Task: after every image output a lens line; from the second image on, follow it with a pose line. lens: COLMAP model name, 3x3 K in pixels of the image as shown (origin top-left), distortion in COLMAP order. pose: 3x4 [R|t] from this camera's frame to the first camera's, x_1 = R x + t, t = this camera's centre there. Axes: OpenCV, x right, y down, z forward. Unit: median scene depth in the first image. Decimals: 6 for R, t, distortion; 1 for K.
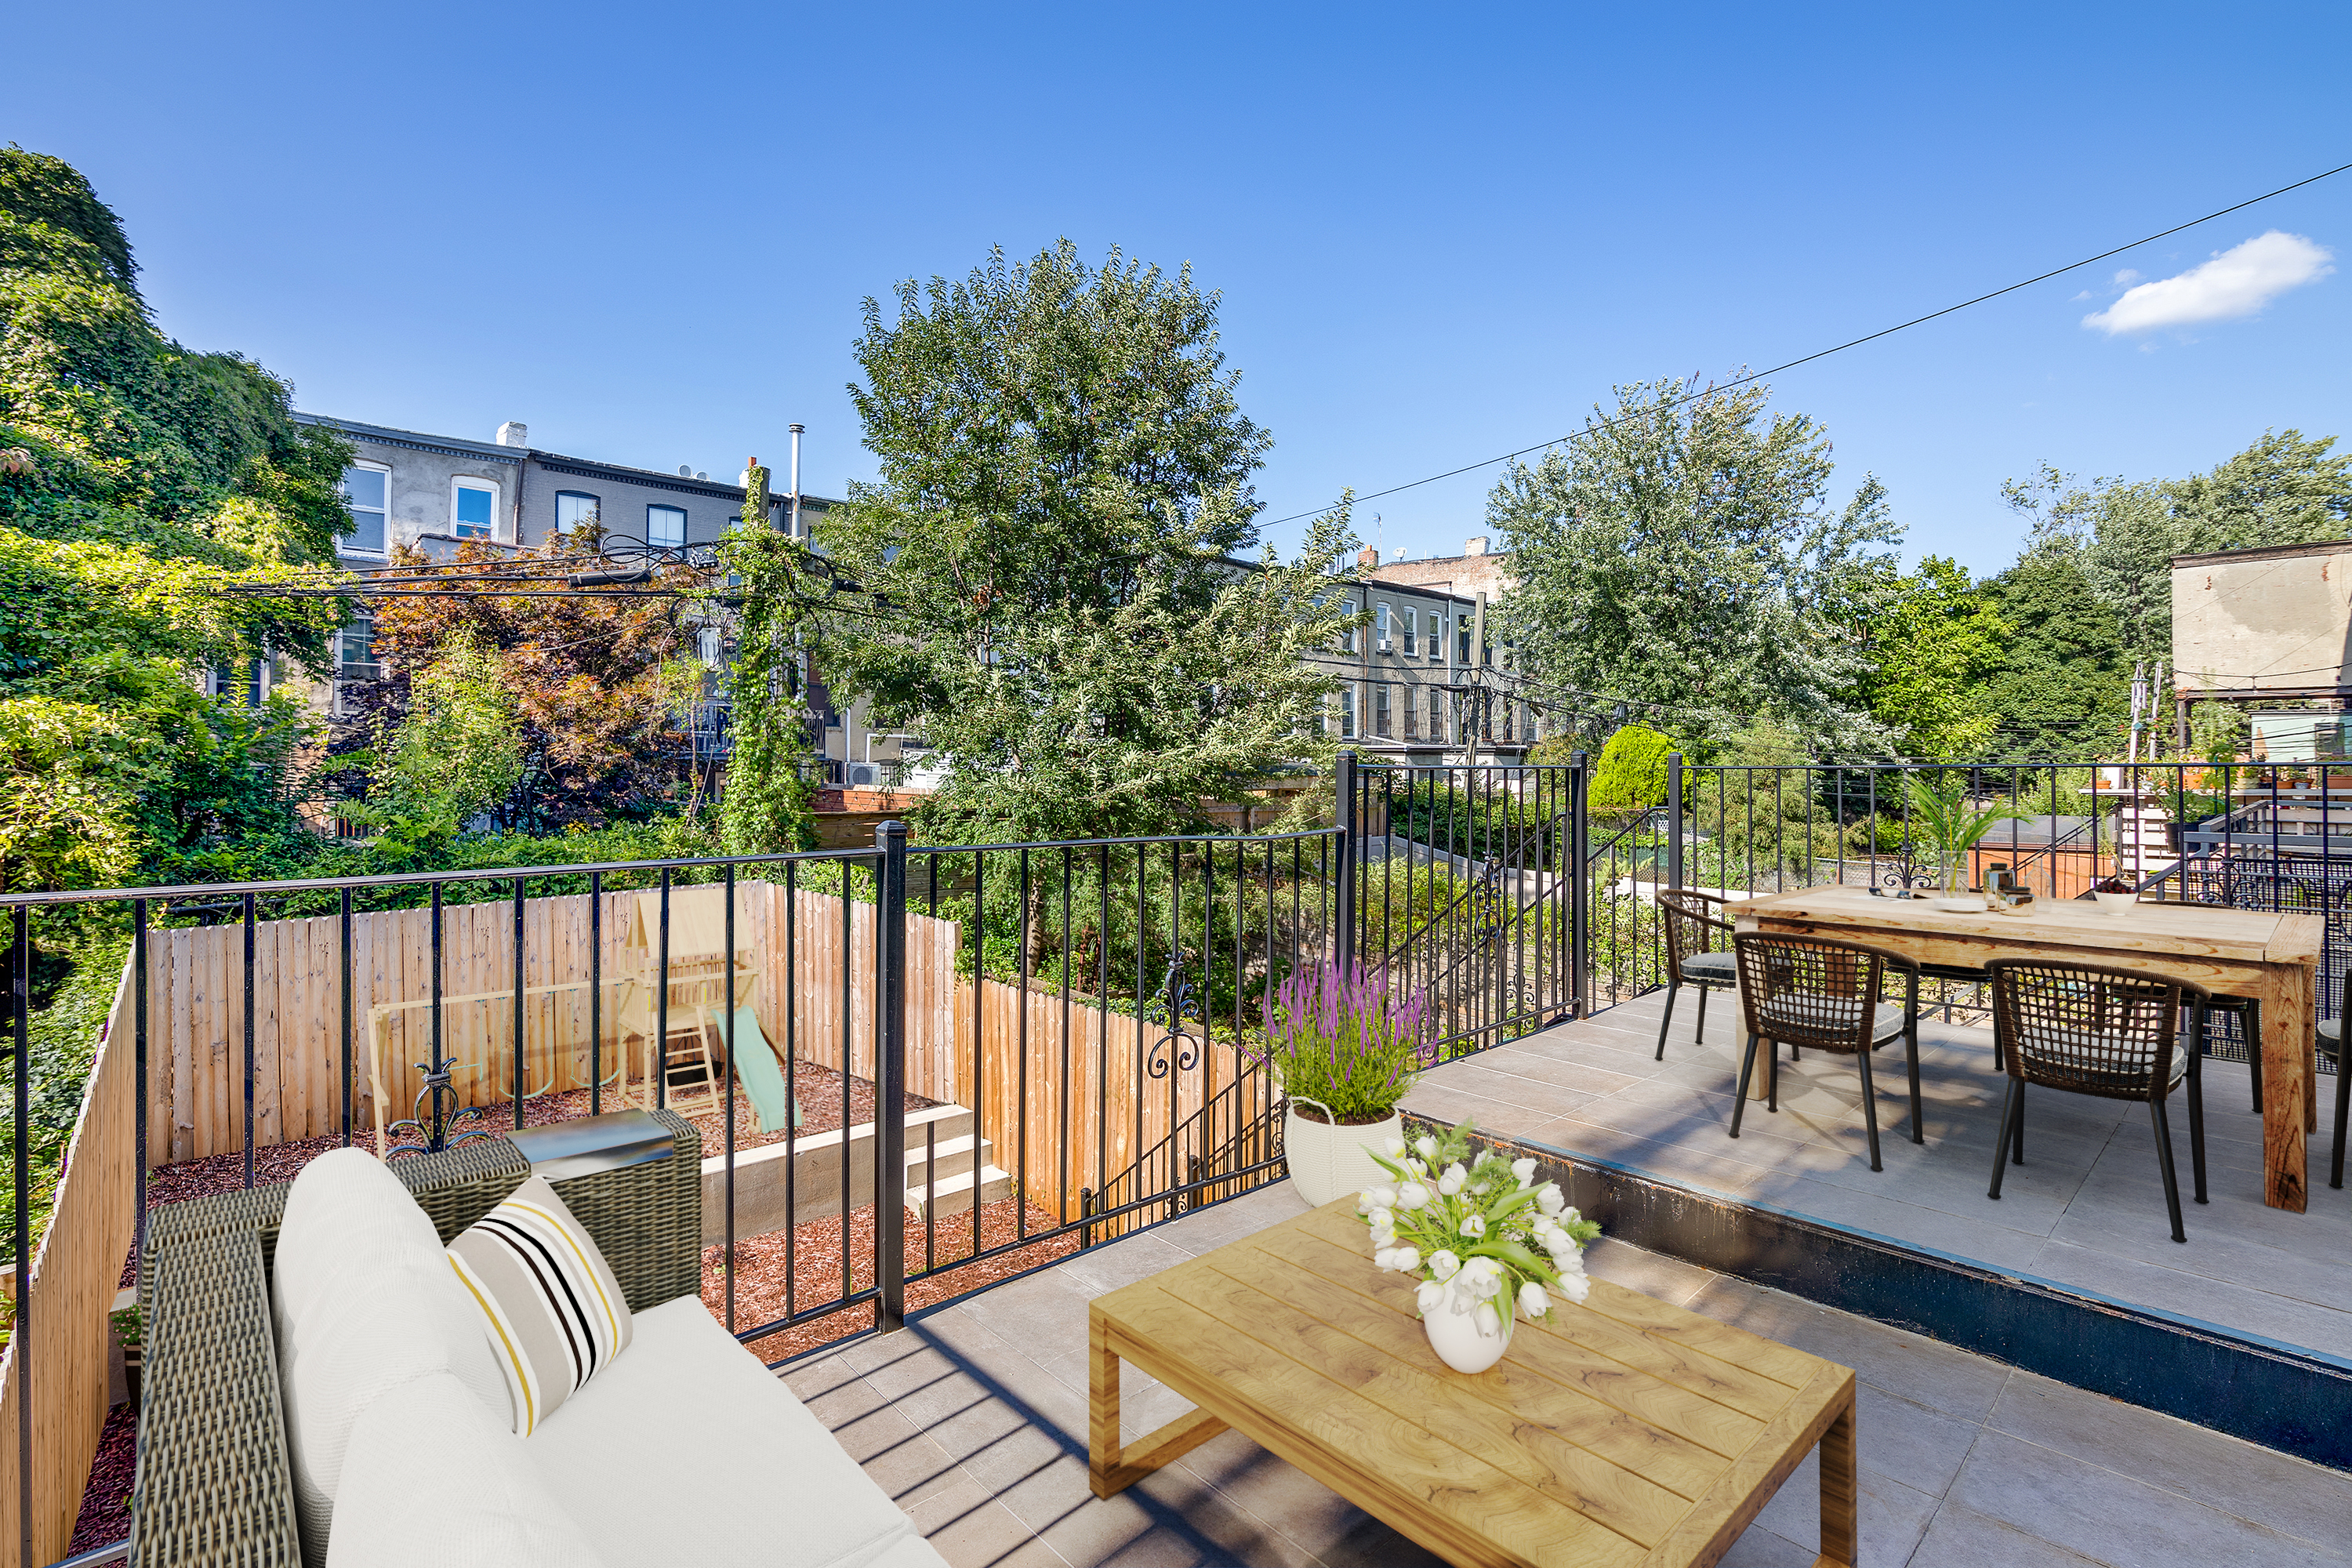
lens RADIAL K [[1112.0, 0, 1173.5], [0, 1112.0, 781.5], [0, 0, 1]] dist [-0.014291, 0.003259]
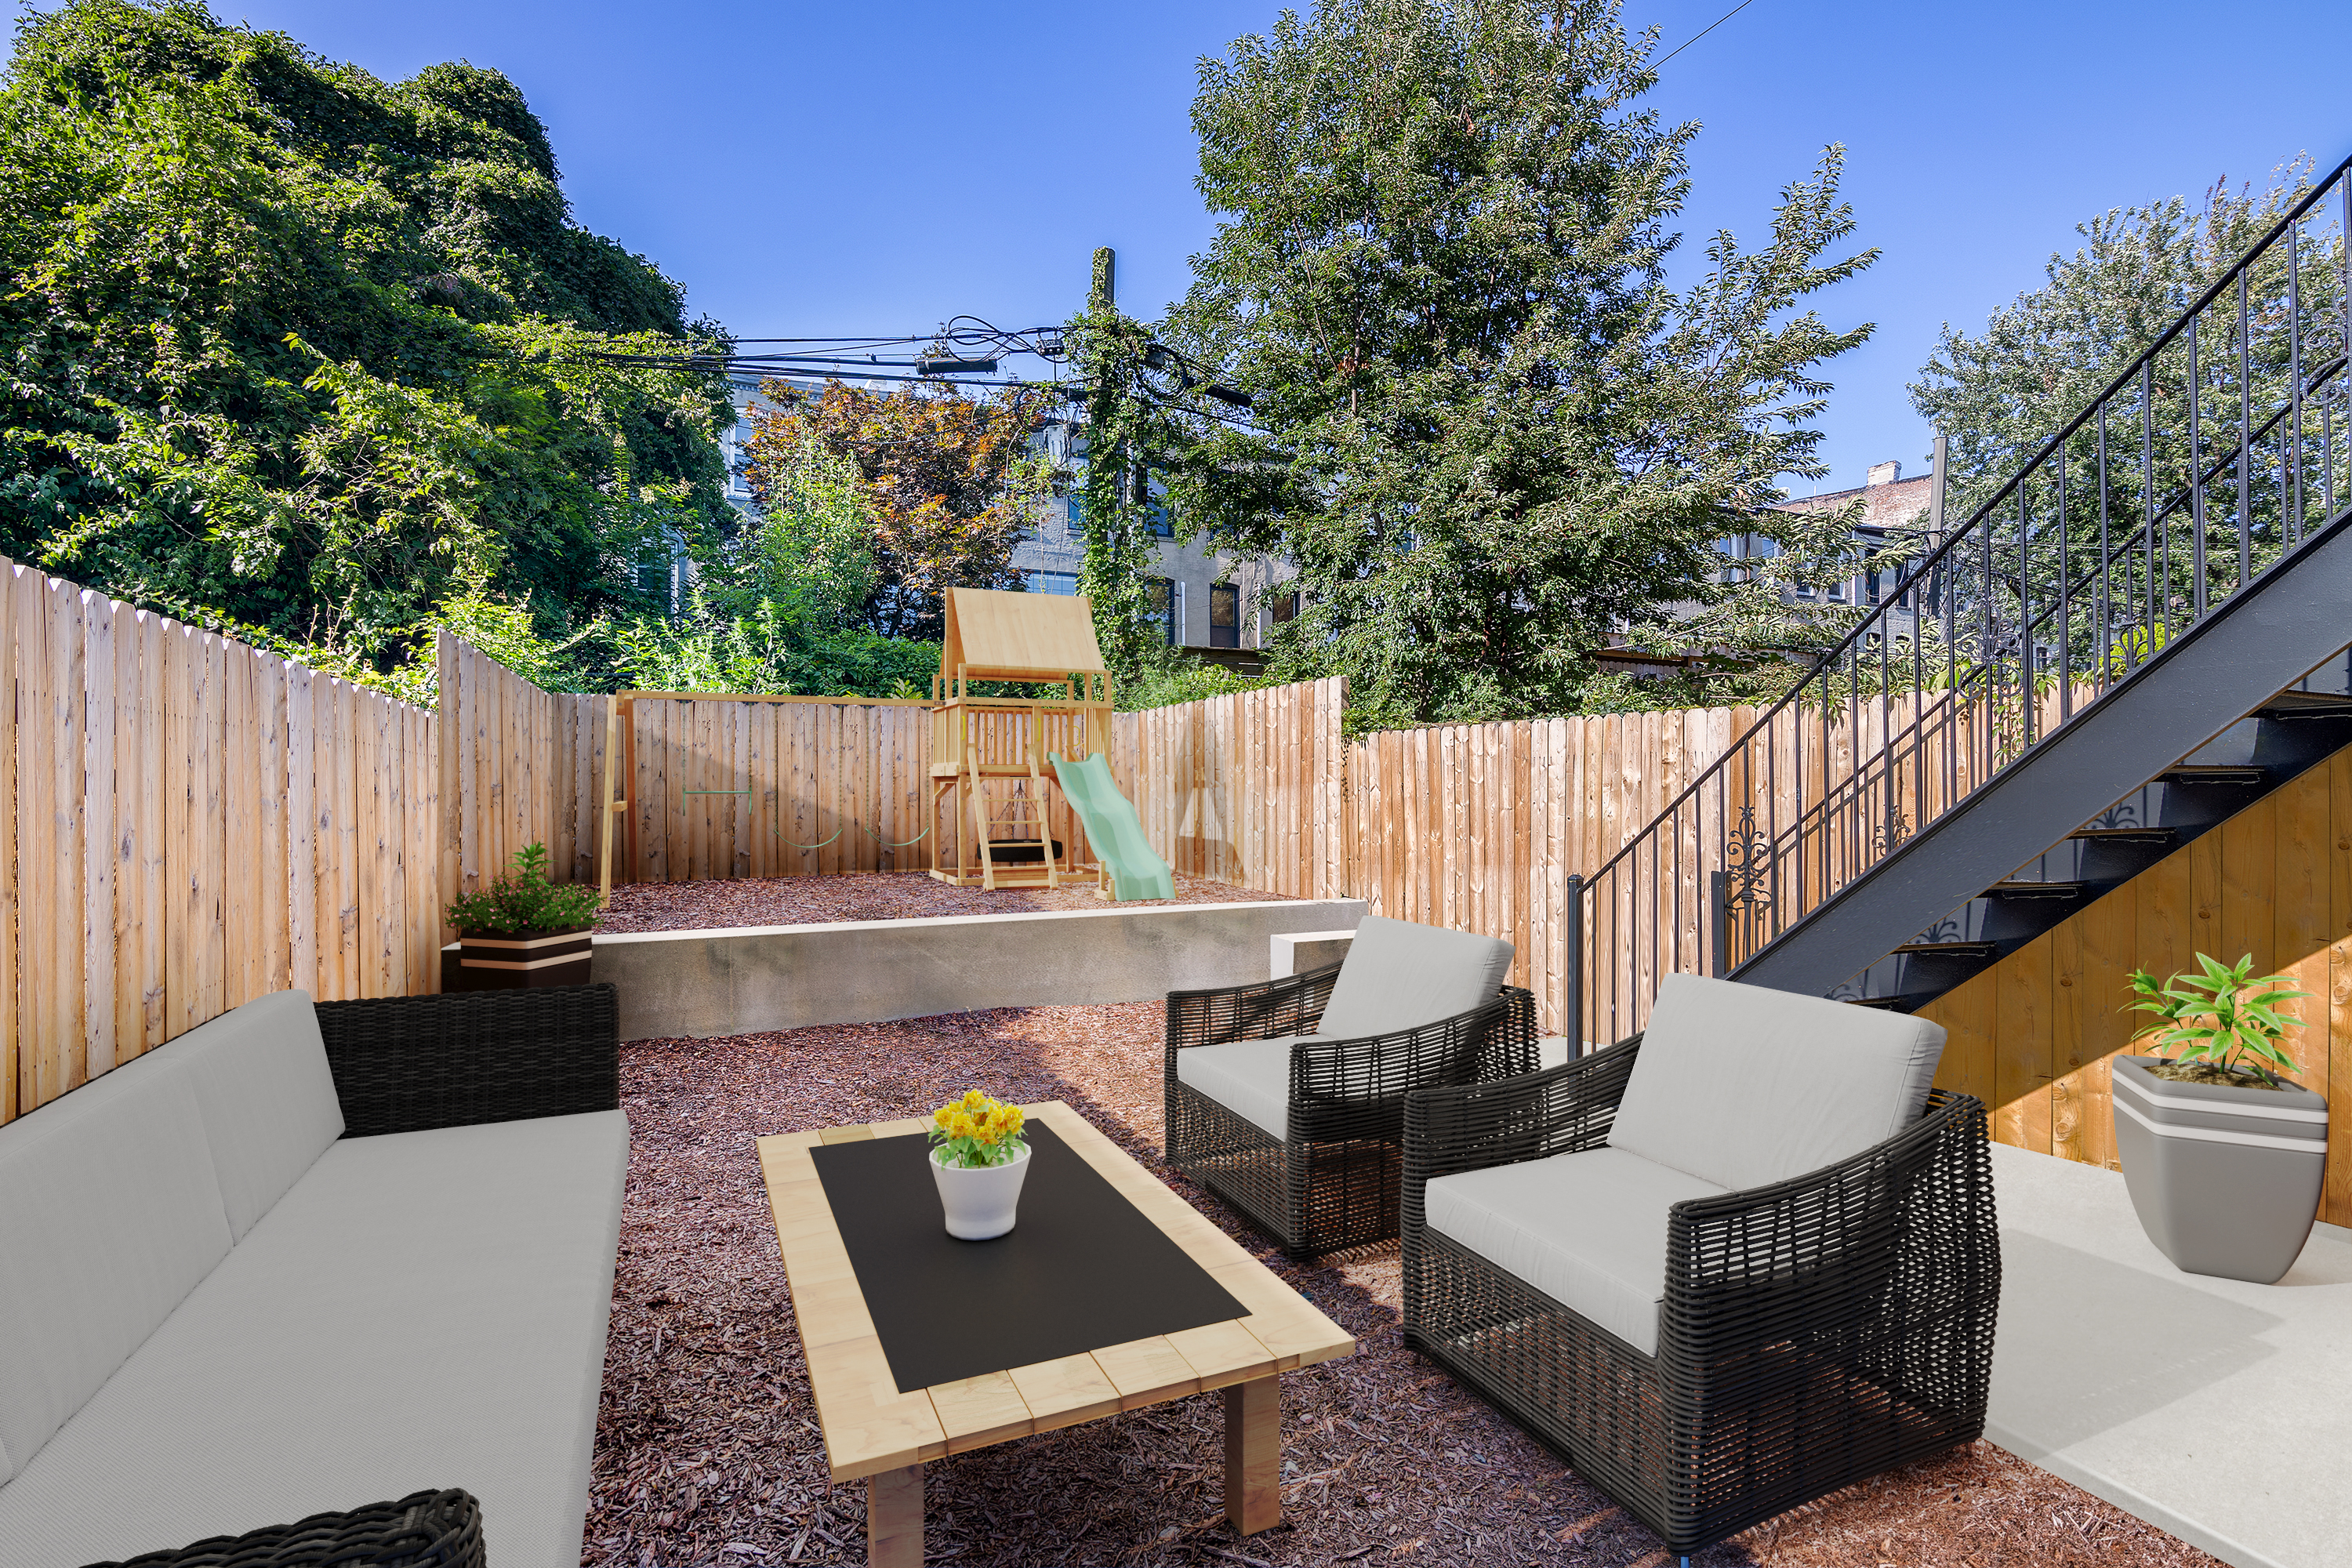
lens RADIAL K [[1112.0, 0, 1176.7], [0, 1112.0, 787.1], [0, 0, 1]] dist [-0.014291, 0.003259]
pose [[0.958927, -0.019487, -0.282984, -0.066186], [0.014891, 0.999720, -0.018382, 0.185732], [0.283263, 0.013413, 0.958949, 0.147212]]
